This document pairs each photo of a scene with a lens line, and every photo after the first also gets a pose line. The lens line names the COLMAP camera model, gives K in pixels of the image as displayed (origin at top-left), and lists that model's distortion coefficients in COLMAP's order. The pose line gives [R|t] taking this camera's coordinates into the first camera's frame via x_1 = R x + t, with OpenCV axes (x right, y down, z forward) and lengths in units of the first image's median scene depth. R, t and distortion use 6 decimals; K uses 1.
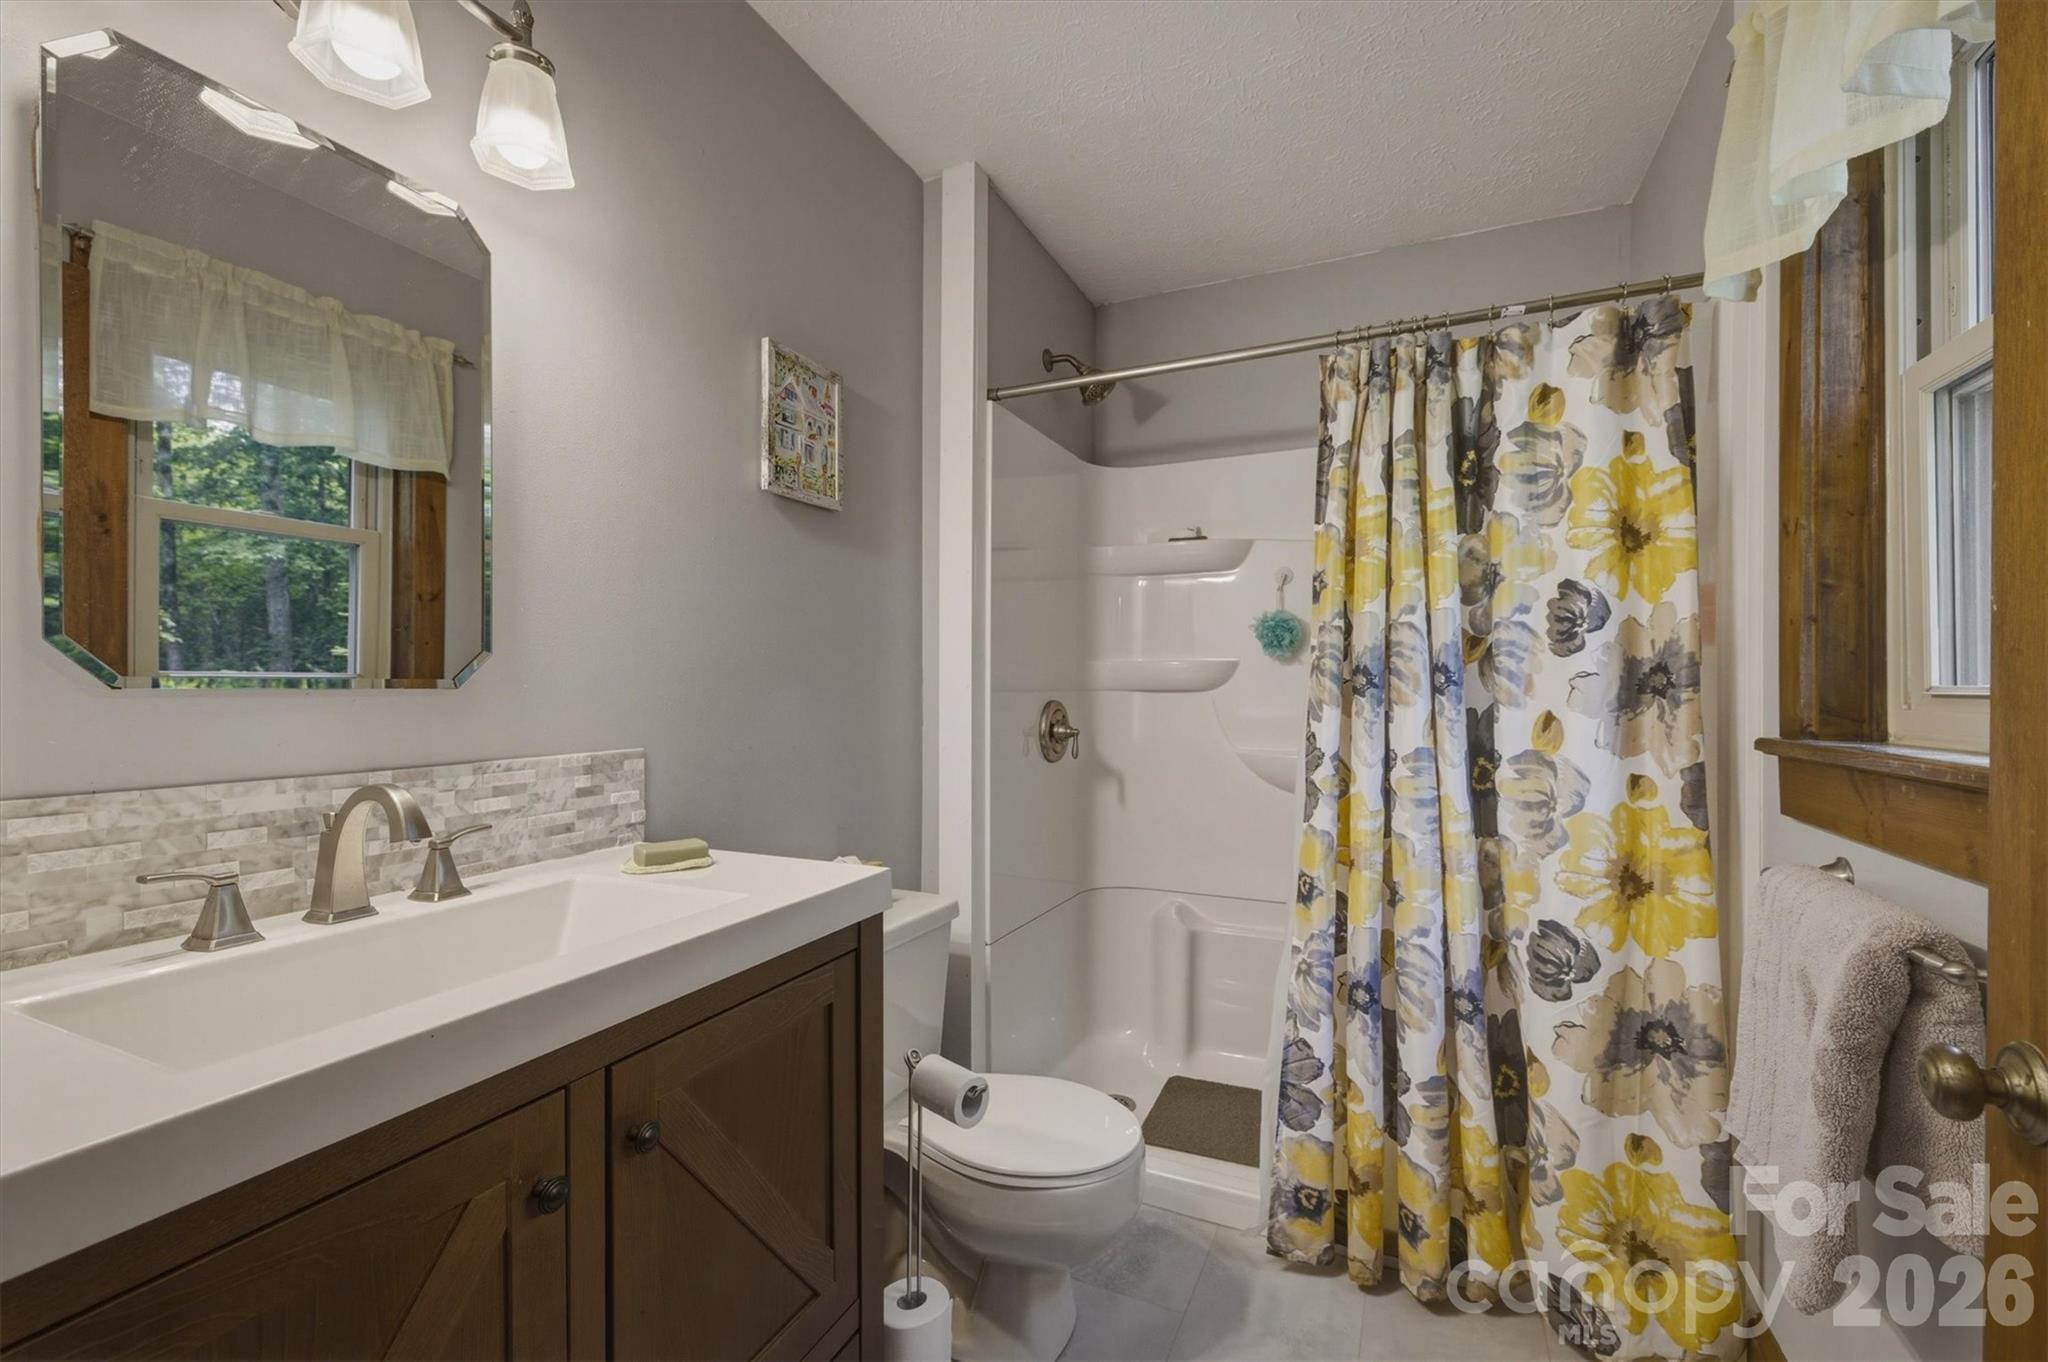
lens RADIAL K [[885.1, 0, 1019.0], [0, 885.1, 690.2], [0, 0, 1]] dist [0.004613, 0.000095]
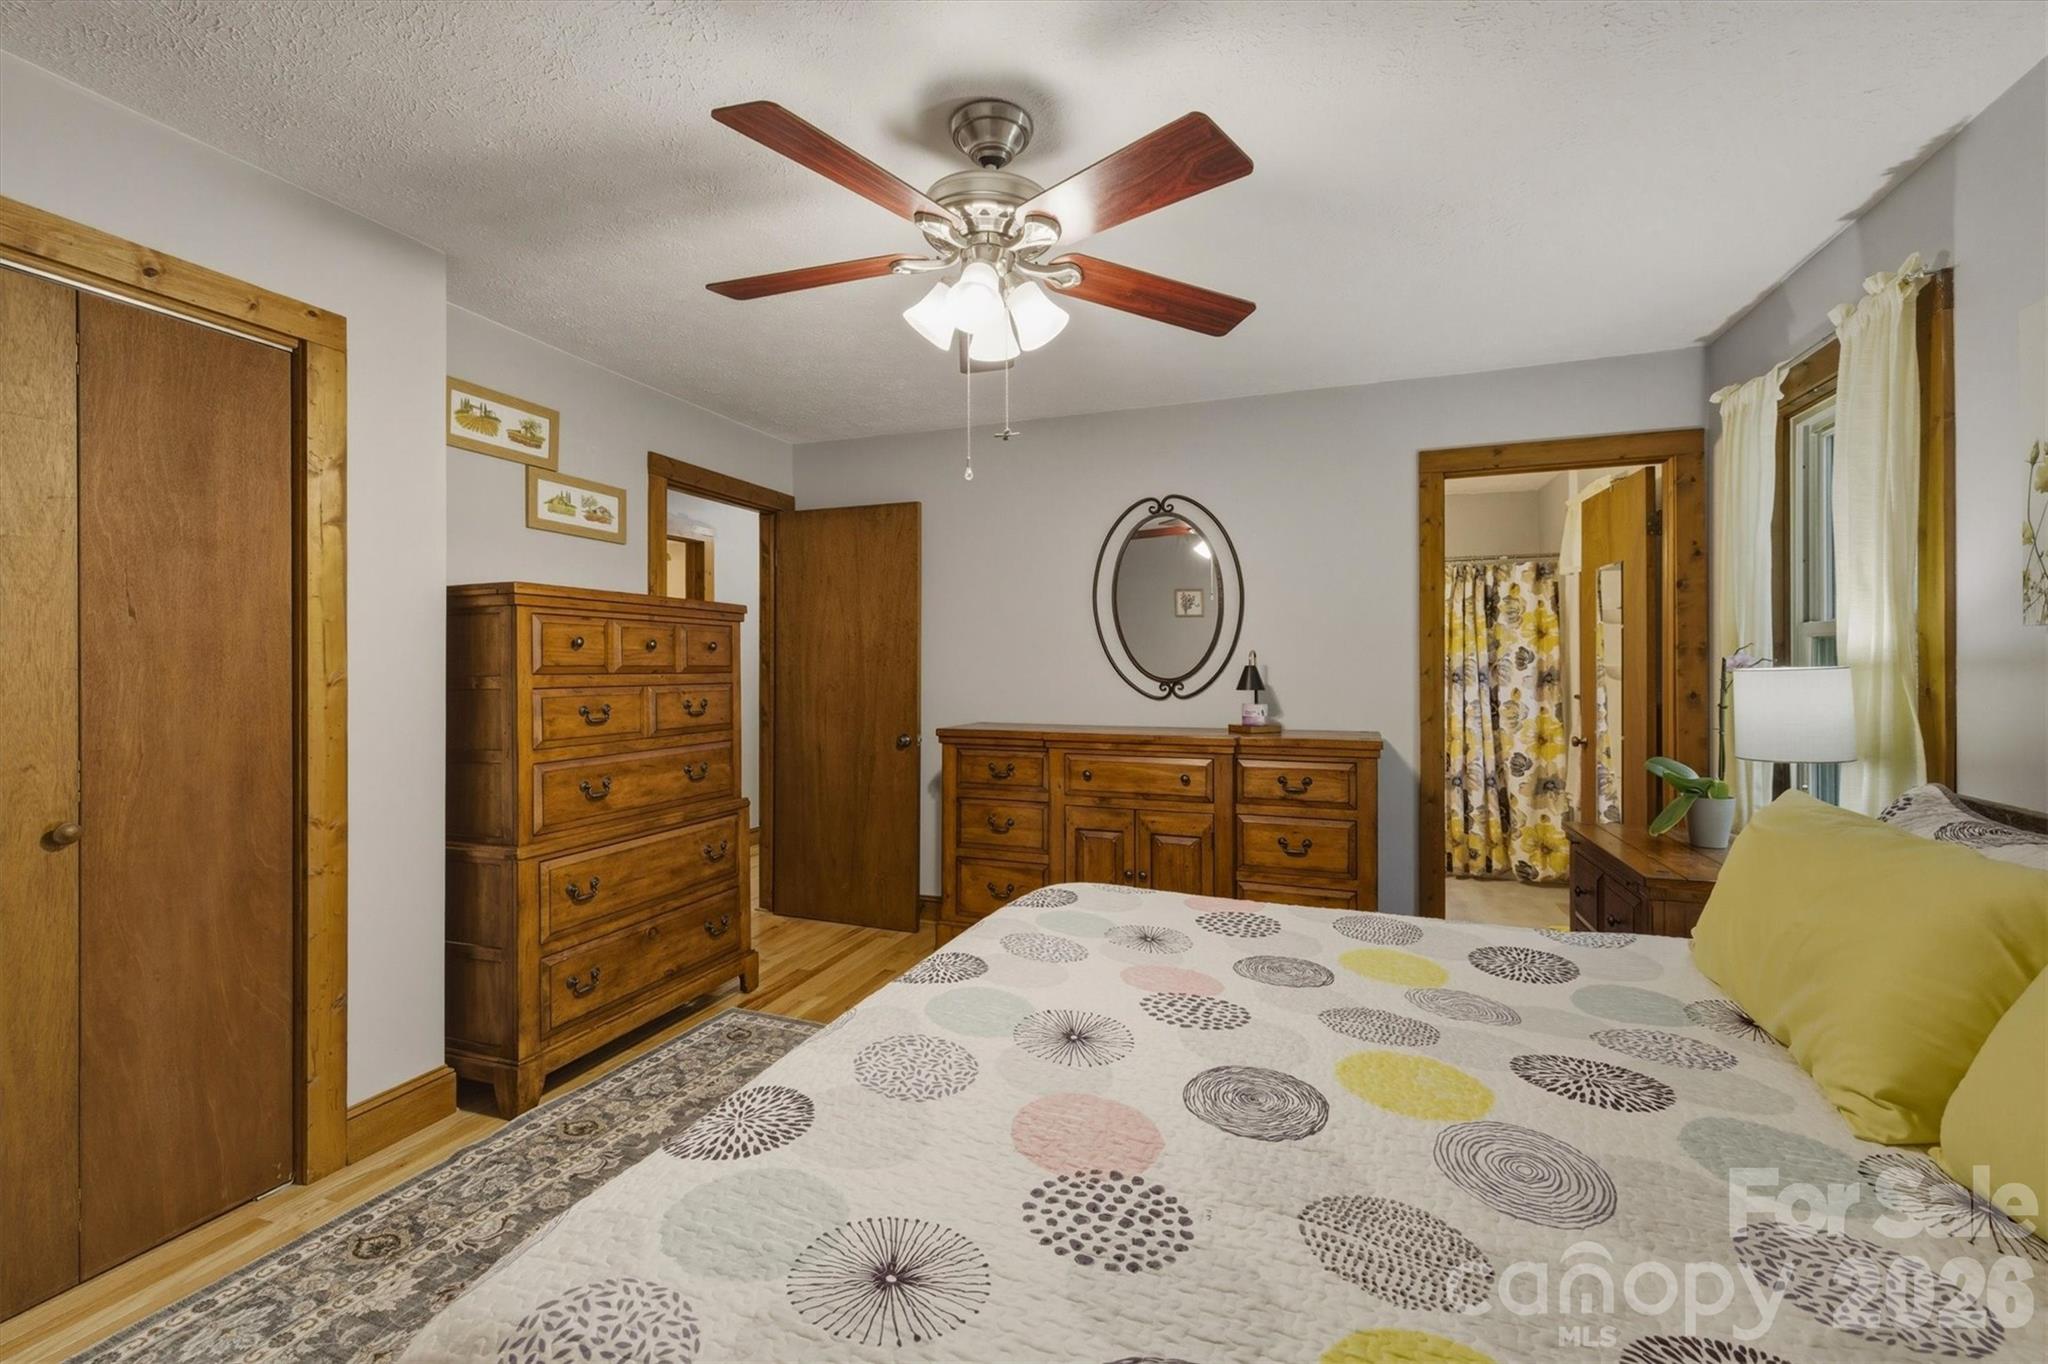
lens RADIAL K [[885.1, 0, 1026.8], [0, 885.1, 669.4], [0, 0, 1]] dist [0.004613, 0.000095]
pose [[0.998007, -0.003544, 0.062999, -1.323647], [0.003968, 0.999970, -0.006613, -0.026714], [-0.062973, 0.006850, 0.997992, -2.014895]]
